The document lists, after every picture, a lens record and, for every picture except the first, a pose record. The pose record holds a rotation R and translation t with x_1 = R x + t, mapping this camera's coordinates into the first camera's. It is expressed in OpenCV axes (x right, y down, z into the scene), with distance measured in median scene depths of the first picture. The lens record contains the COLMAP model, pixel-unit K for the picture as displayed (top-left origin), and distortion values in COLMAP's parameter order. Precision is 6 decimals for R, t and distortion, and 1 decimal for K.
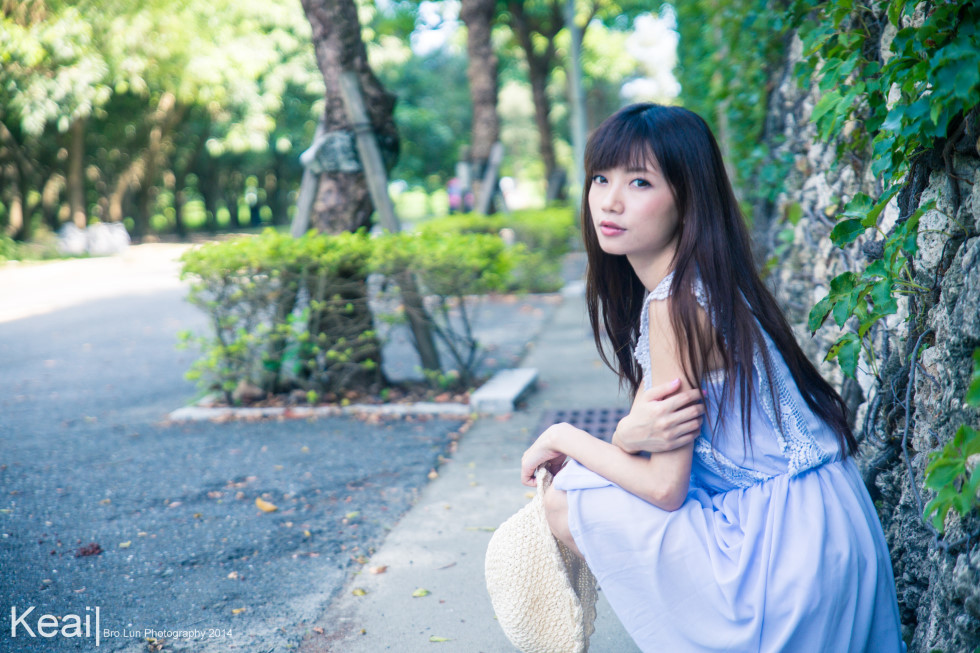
lens RADIAL K [[1962.7, 0, 490.1], [0, 1962.7, 327.5], [0, 0, 1]] dist [0.276836, 0.000000]
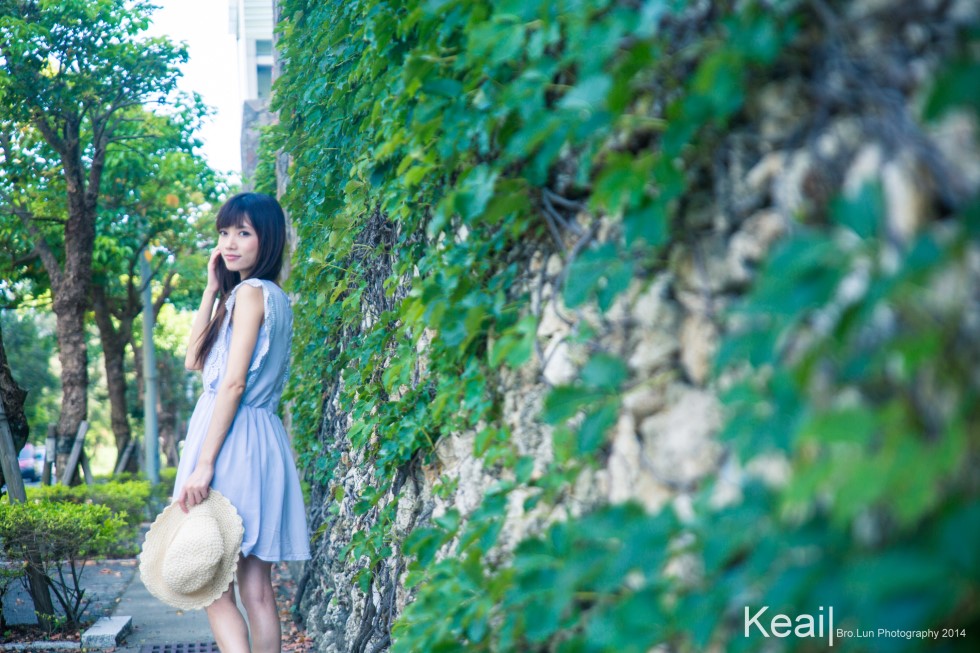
lens RADIAL K [[1962.7, 0, 490.0], [0, 1962.7, 327.1], [0, 0, 1]] dist [0.276836, 0.000000]
pose [[0.975049, 0.041993, 0.217981, -0.053977], [-0.011735, 0.990322, -0.138288, 0.018393], [-0.221678, 0.132280, 0.966106, -0.404867]]
